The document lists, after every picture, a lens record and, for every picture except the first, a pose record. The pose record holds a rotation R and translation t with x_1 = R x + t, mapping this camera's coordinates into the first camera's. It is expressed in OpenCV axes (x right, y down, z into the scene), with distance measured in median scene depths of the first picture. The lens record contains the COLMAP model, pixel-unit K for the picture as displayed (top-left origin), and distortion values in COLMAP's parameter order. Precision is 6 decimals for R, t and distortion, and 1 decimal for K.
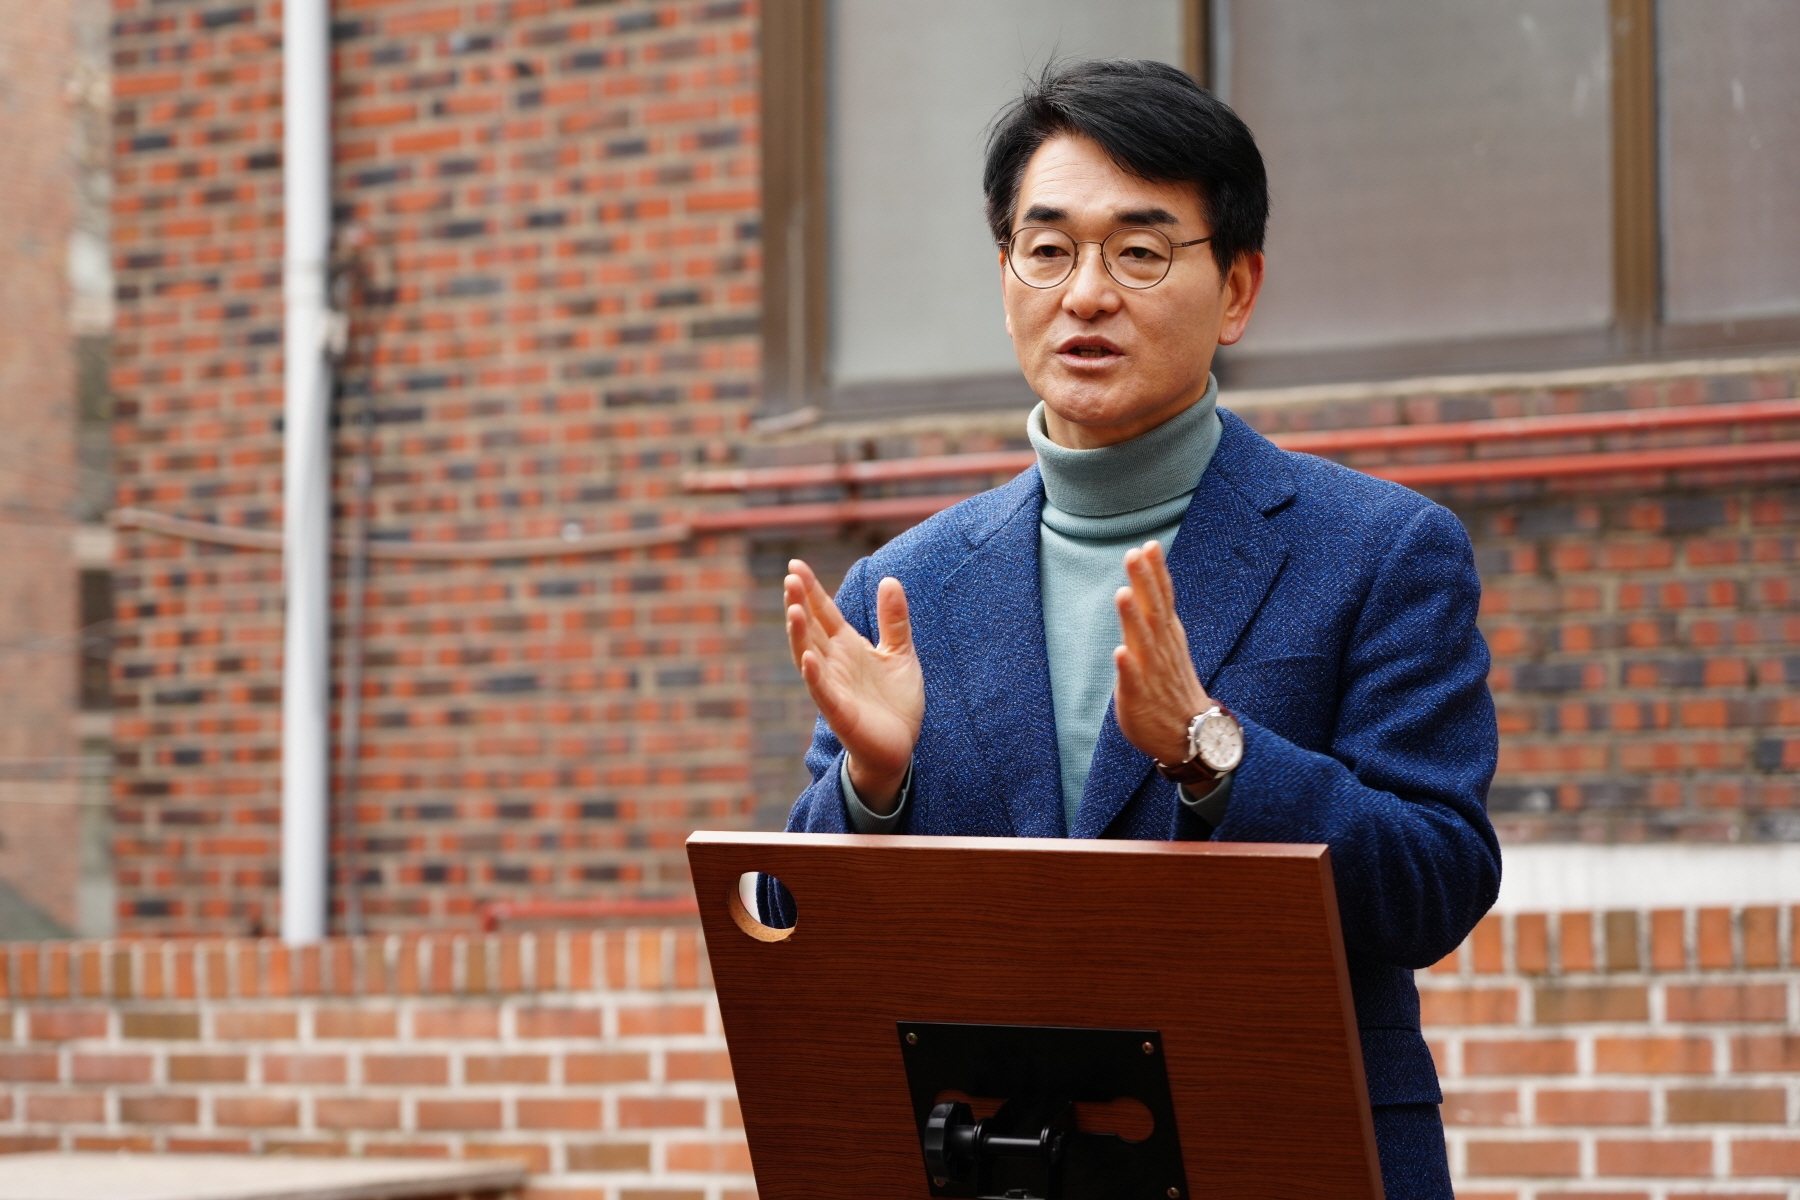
lens RADIAL K [[5671.9, 0, 900.0], [0, 5671.9, 600.0], [0, 0, 1]] dist [0.079031, -1.478297]
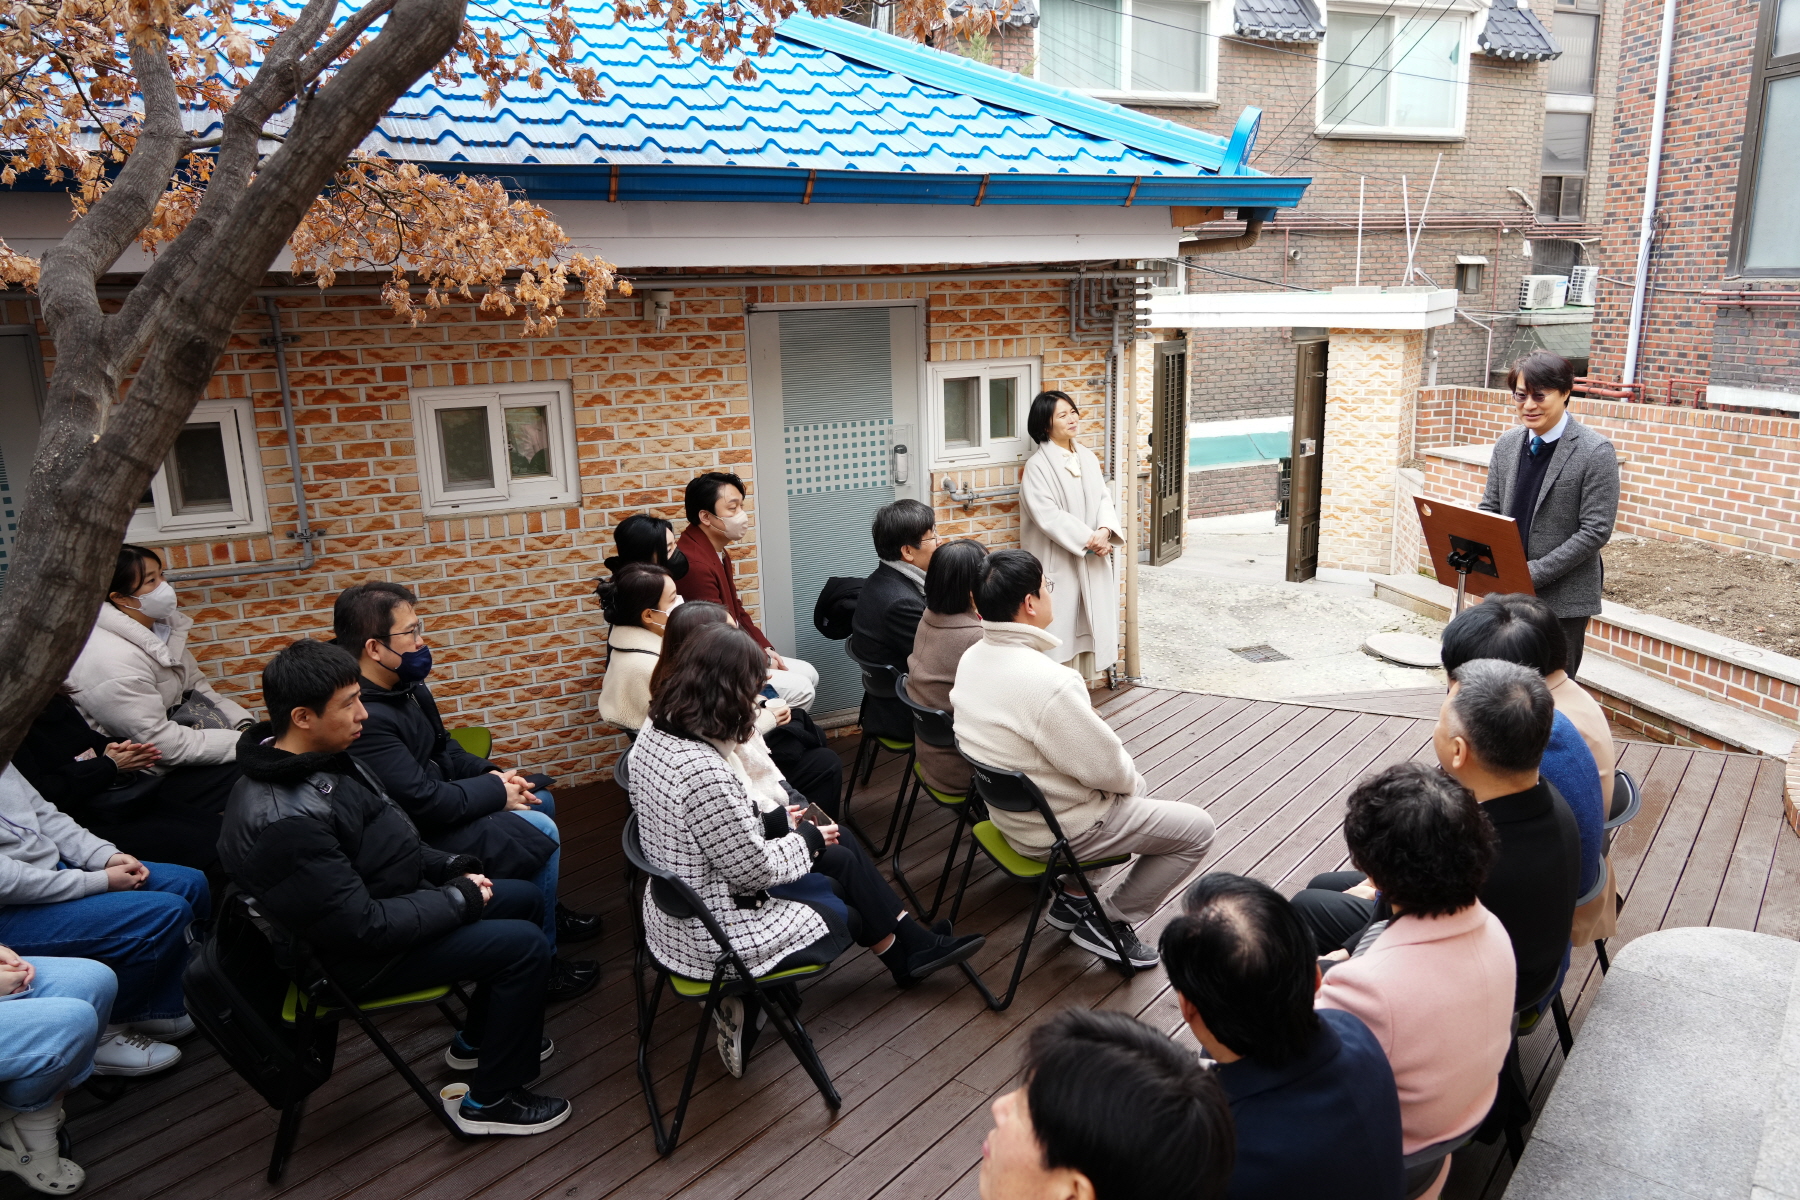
lens RADIAL K [[1250.3, 0, 934.3], [0, 1250.3, 586.1], [0, 0, 1]] dist [-0.017613, 0.011695]
pose [[0.739389, 0.156012, -0.654953, 0.148383], [0.047124, 0.958405, 0.281493, -0.082002], [0.671627, -0.238997, 0.701283, -0.051146]]
